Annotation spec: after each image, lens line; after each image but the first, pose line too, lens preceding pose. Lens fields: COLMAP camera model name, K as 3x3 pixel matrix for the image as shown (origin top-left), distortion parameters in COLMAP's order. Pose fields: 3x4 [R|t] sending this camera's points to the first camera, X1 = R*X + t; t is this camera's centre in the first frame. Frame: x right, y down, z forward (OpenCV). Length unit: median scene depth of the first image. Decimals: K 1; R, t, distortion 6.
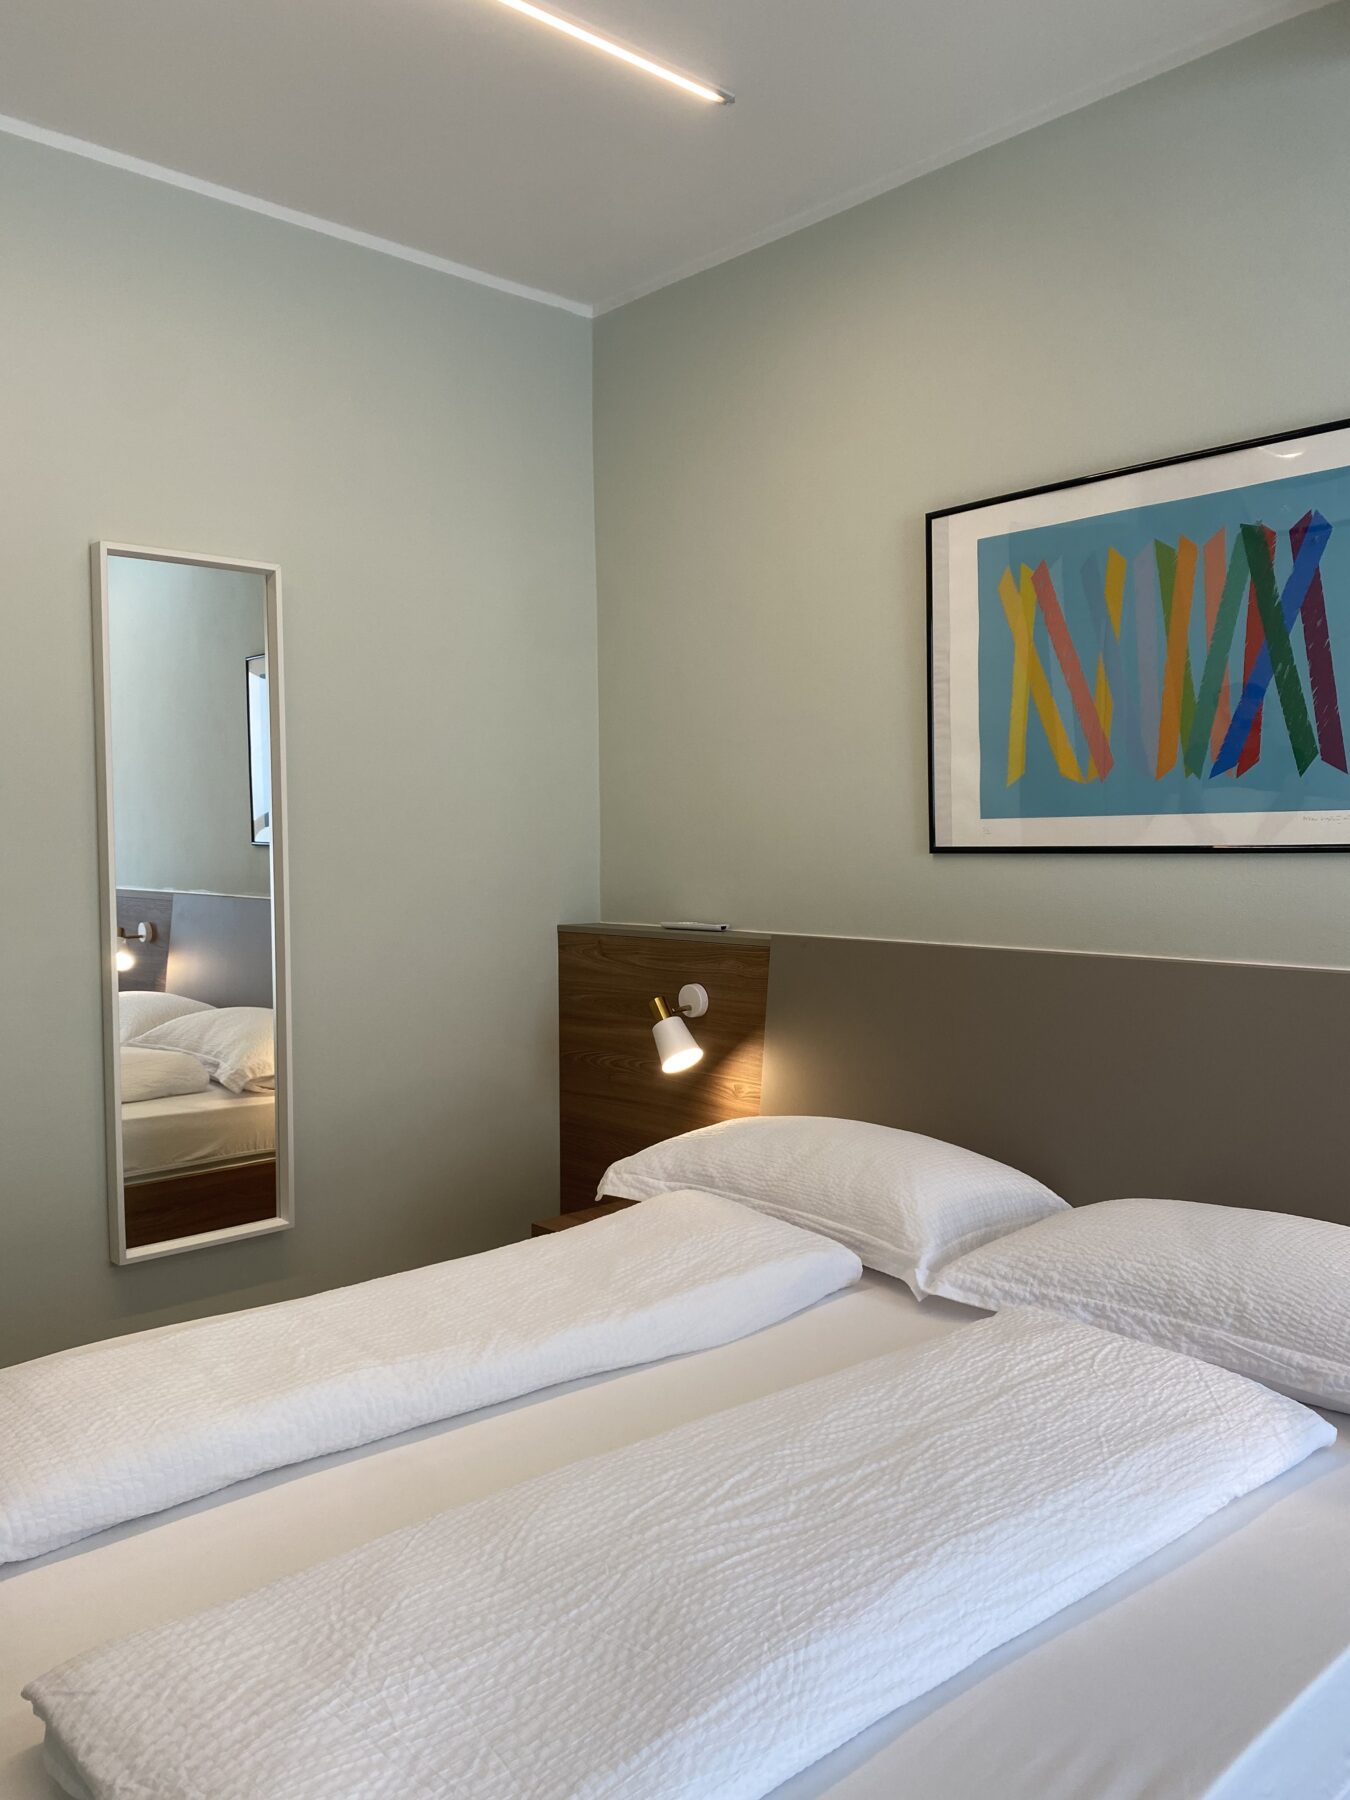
lens RADIAL K [[1357.1, 0, 675.0], [0, 1357.1, 900.0], [0, 0, 1]] dist [0.003228, 0.001850]
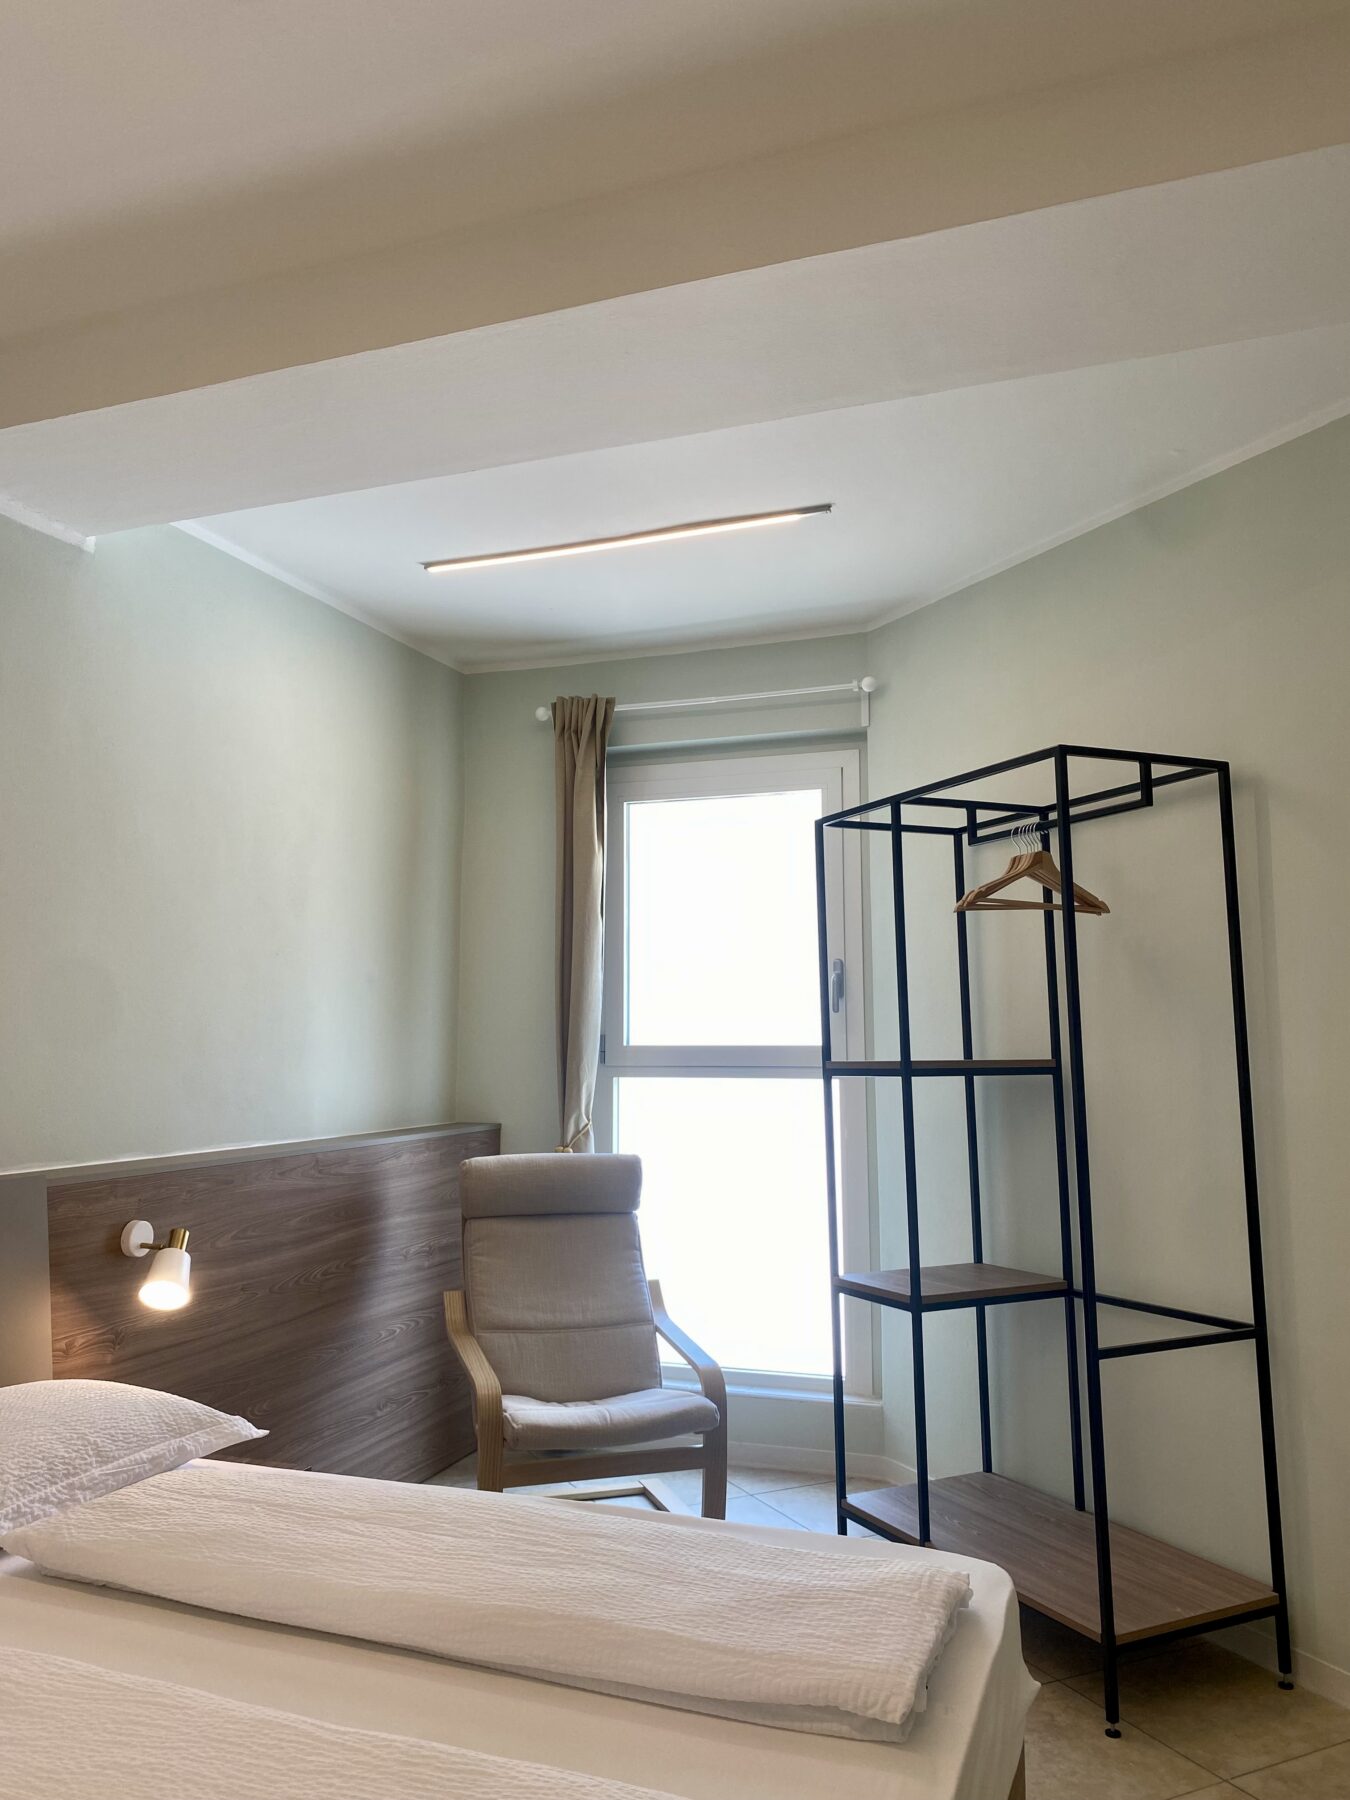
lens RADIAL K [[1357.1, 0, 675.0], [0, 1357.1, 900.0], [0, 0, 1]] dist [0.003228, 0.001850]
pose [[-0.454982, 0.121618, 0.882157, -1.007793], [0.070821, 0.992434, -0.100295, -0.039032], [-0.887680, 0.016843, -0.460153, 1.096555]]
